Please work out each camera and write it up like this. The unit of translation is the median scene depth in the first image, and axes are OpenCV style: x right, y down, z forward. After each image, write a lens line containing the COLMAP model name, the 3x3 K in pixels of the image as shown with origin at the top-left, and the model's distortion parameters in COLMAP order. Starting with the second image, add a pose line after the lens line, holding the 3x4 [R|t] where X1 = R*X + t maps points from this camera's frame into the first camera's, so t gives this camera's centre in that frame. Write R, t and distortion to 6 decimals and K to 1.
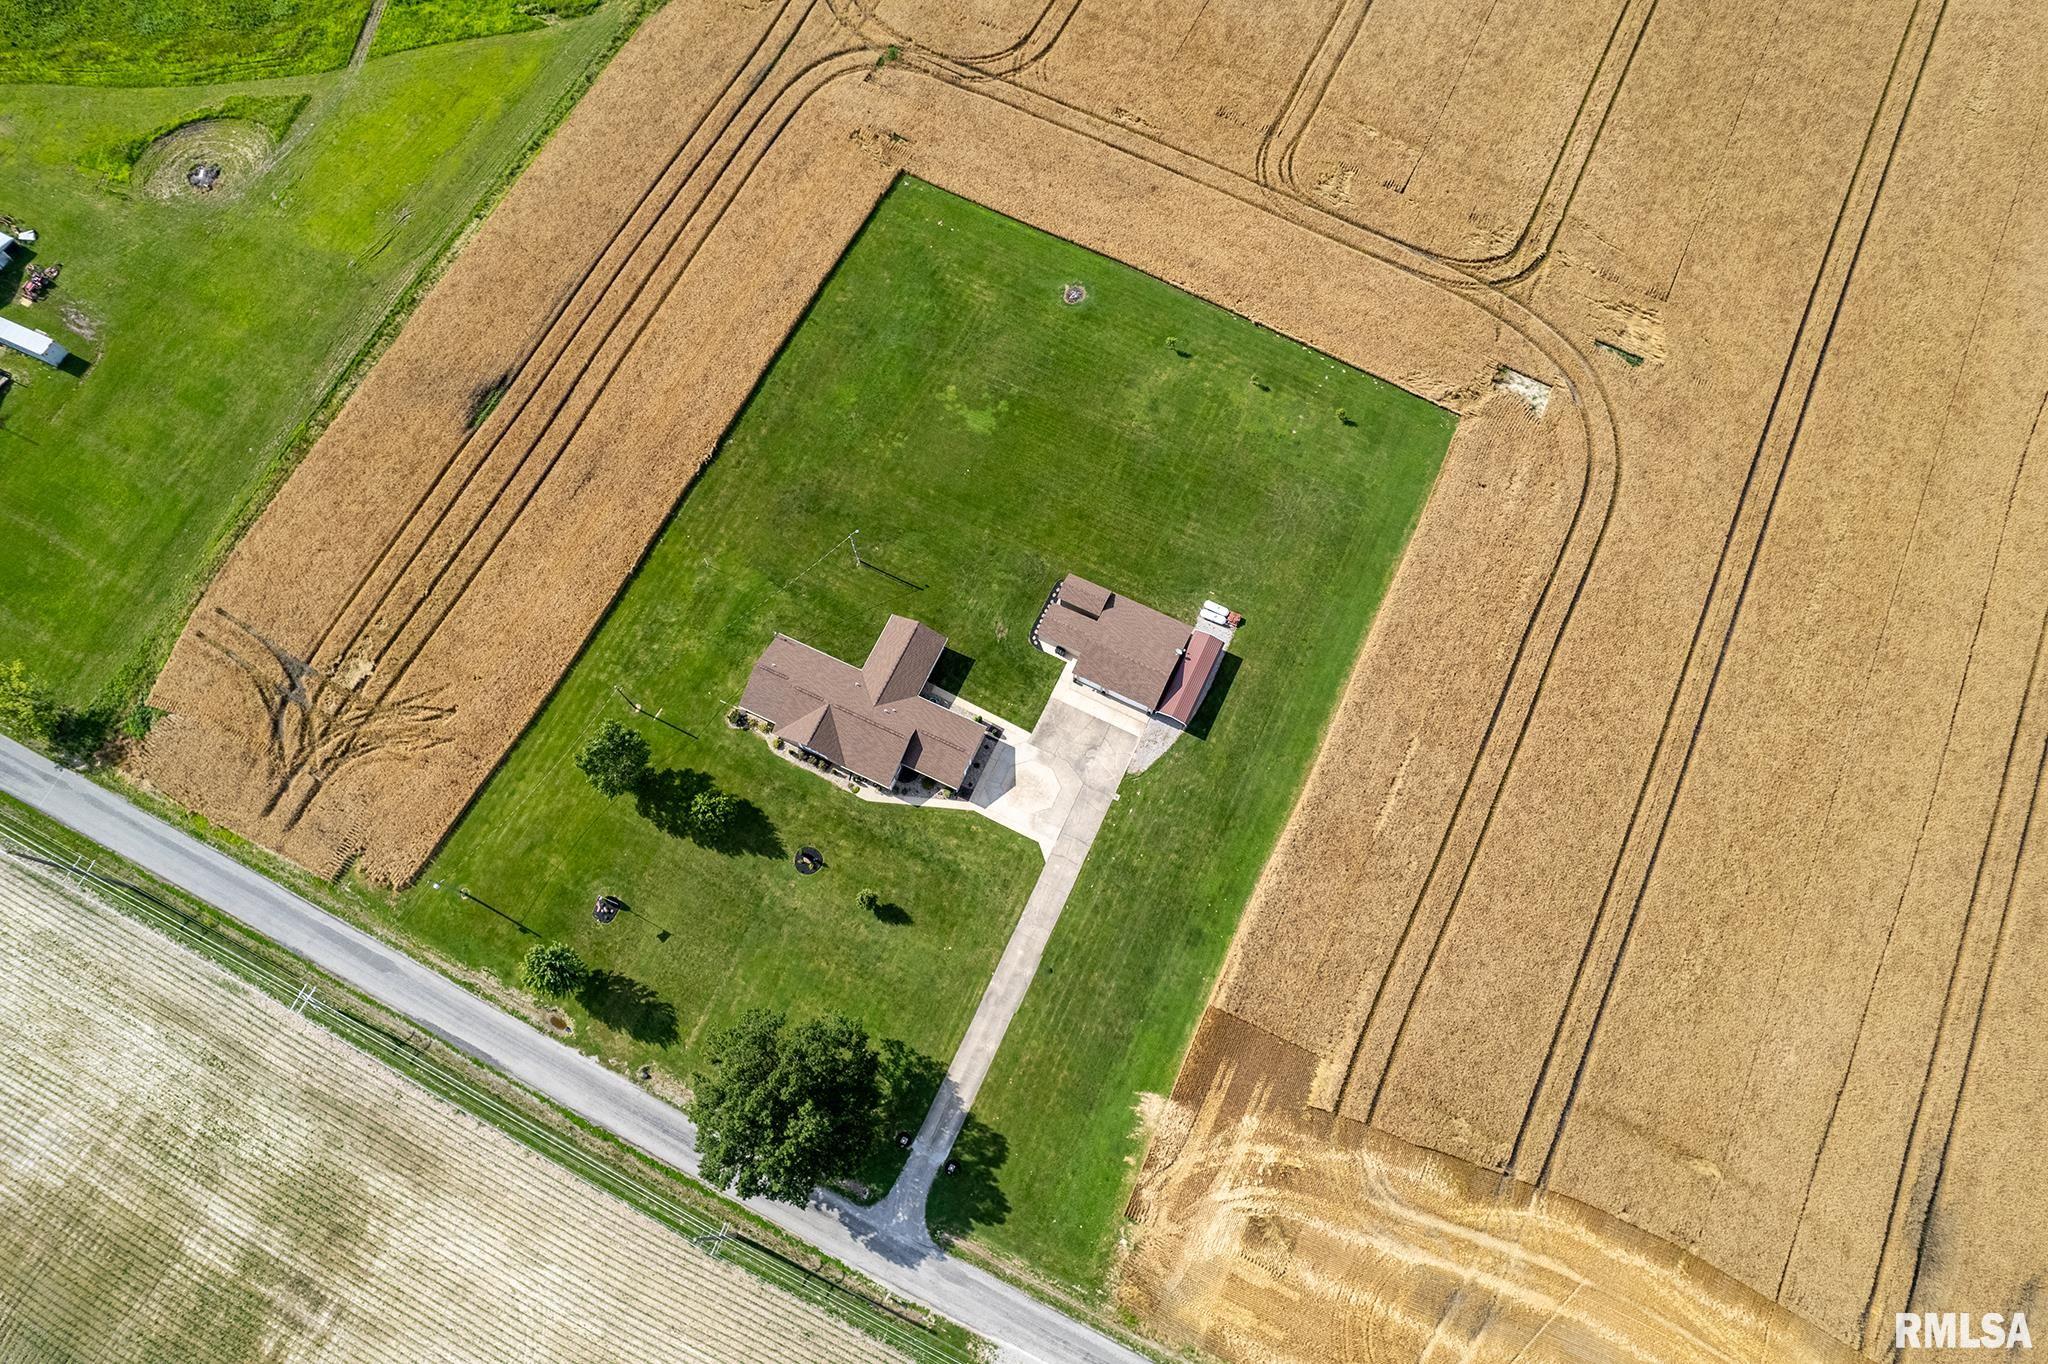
lens RADIAL K [[1310.6, 0, 1024.0], [0, 1310.6, 682.0], [0, 0, 1]] dist [-0.074486, 0.060068]
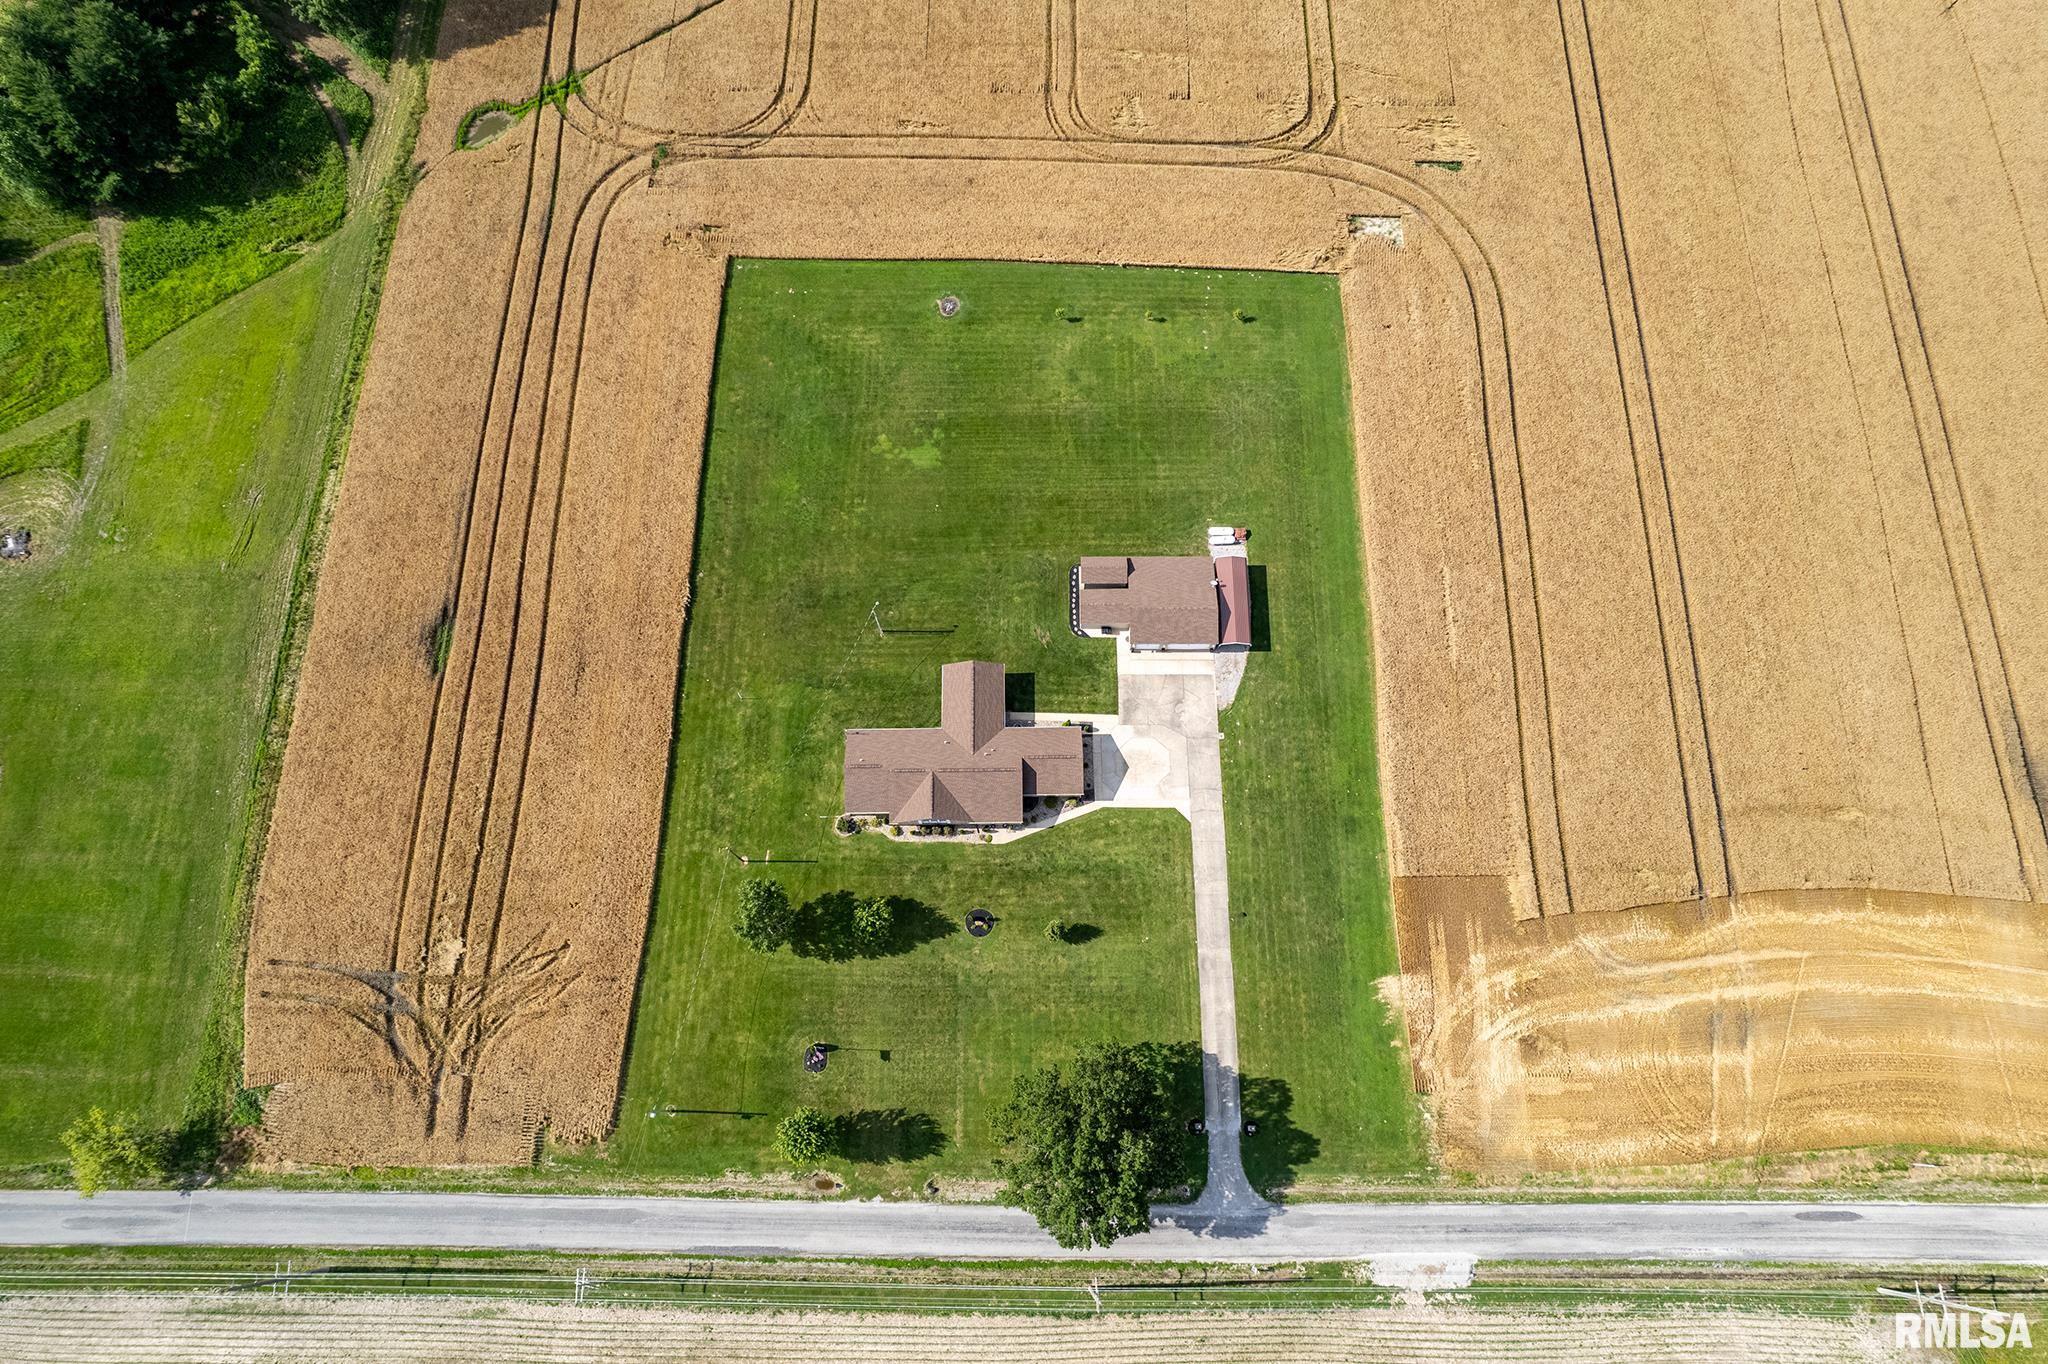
lens RADIAL K [[1310.6, 0, 1024.0], [0, 1310.6, 682.0], [0, 0, 1]] dist [-0.074486, 0.060068]
pose [[0.900176, -0.413154, 0.137794, -0.188929], [0.412652, 0.910271, 0.033552, -0.048173], [-0.139292, 0.026658, 0.989893, 0.003408]]
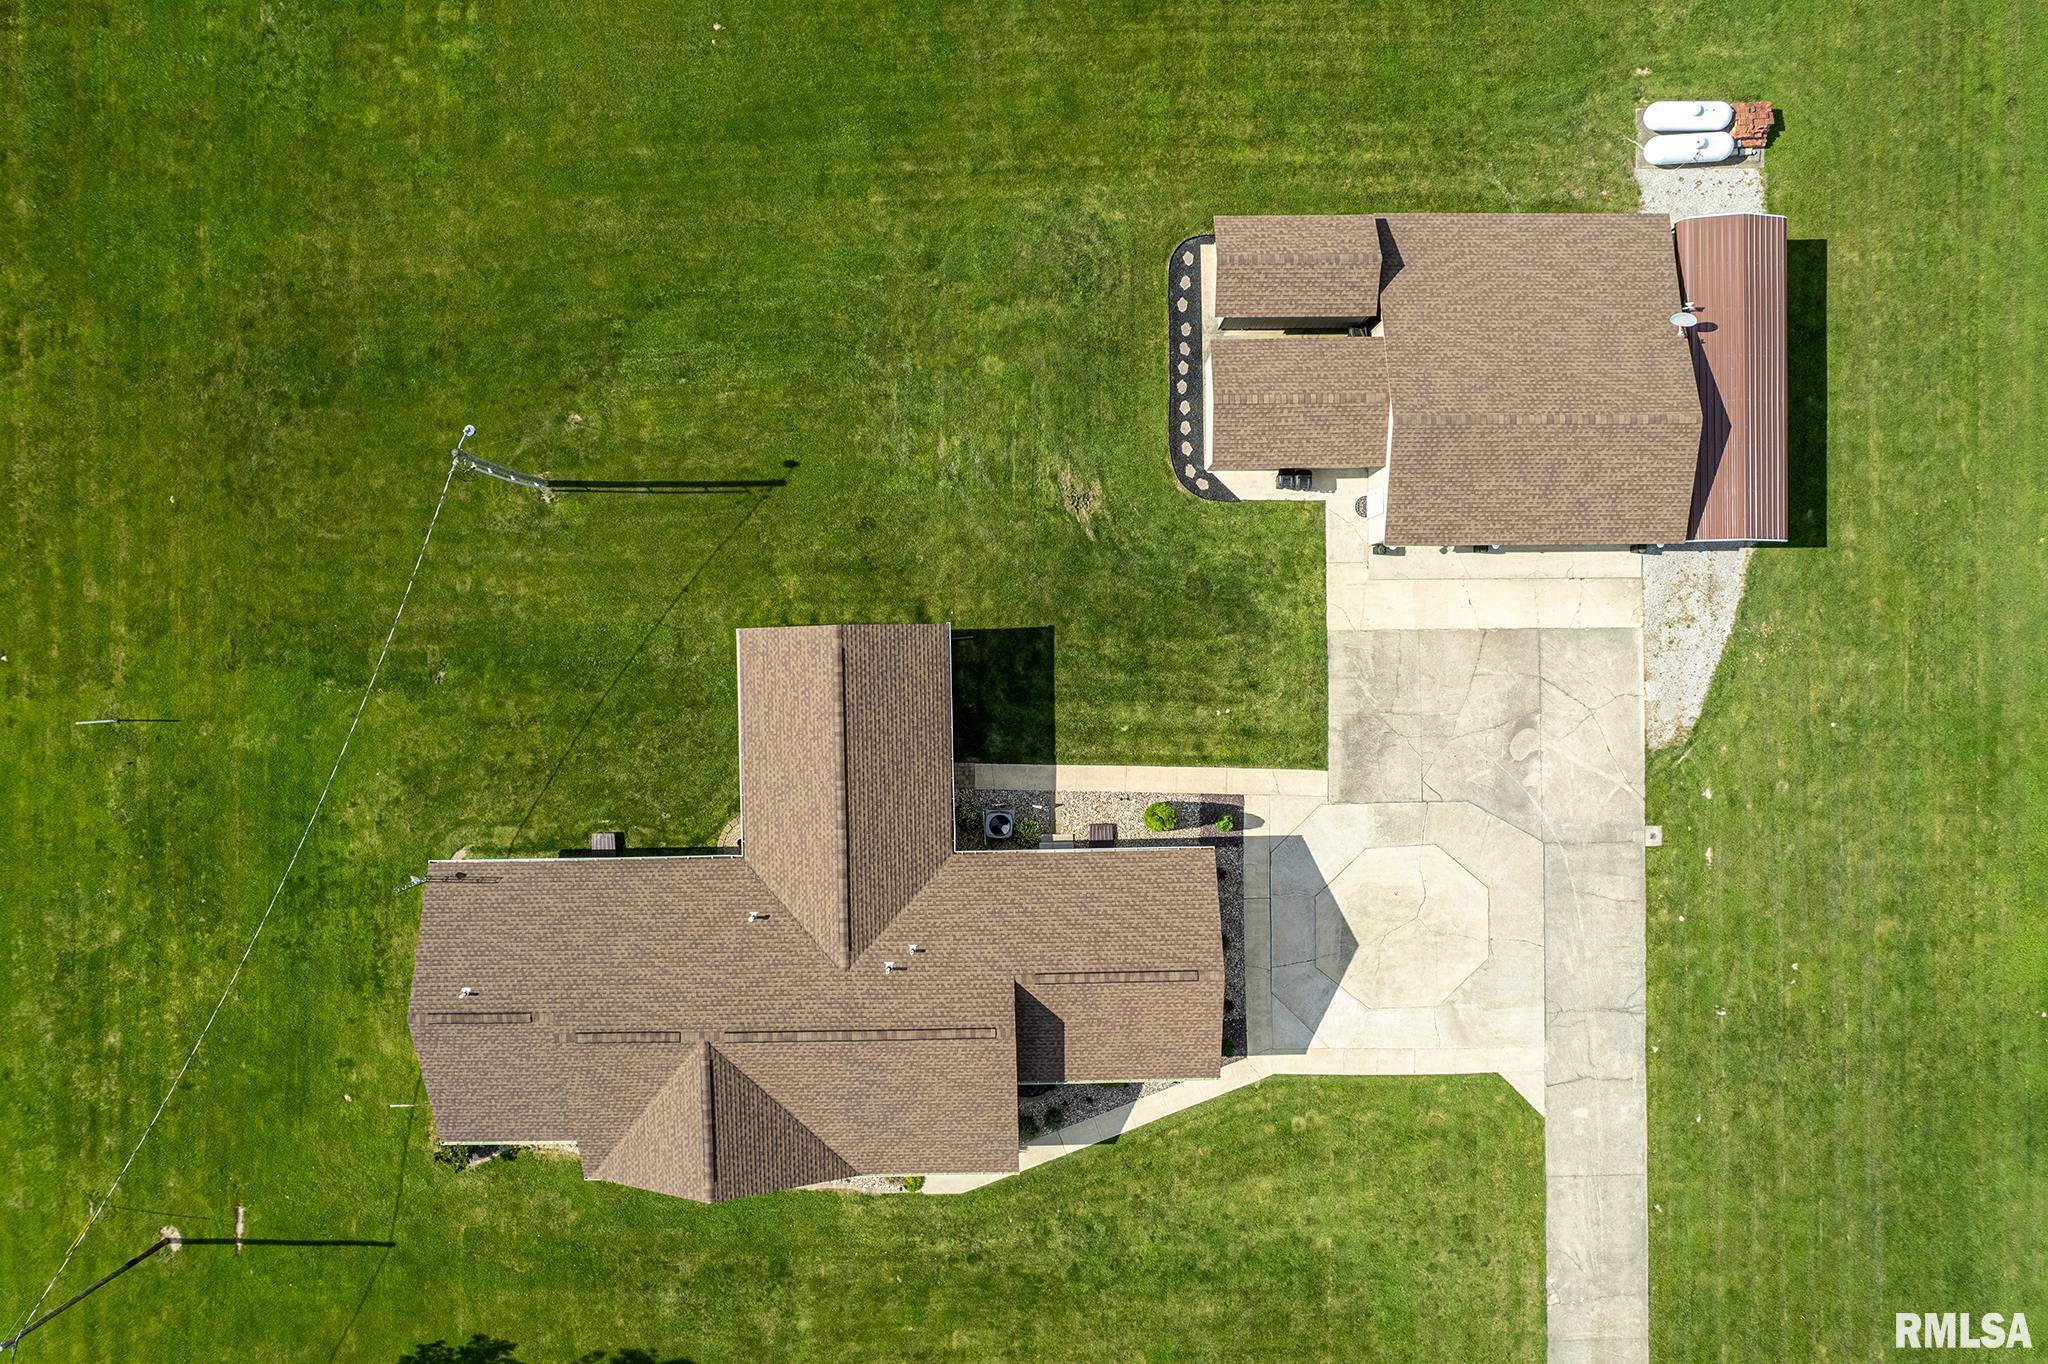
lens RADIAL K [[1310.6, 0, 1024.0], [0, 1310.6, 682.0], [0, 0, 1]] dist [-0.074486, 0.060068]
pose [[0.895763, -0.444442, -0.008973, -0.046816], [0.421643, 0.843071, 0.333839, -0.112217], [-0.140807, -0.302824, 0.942587, 0.720039]]
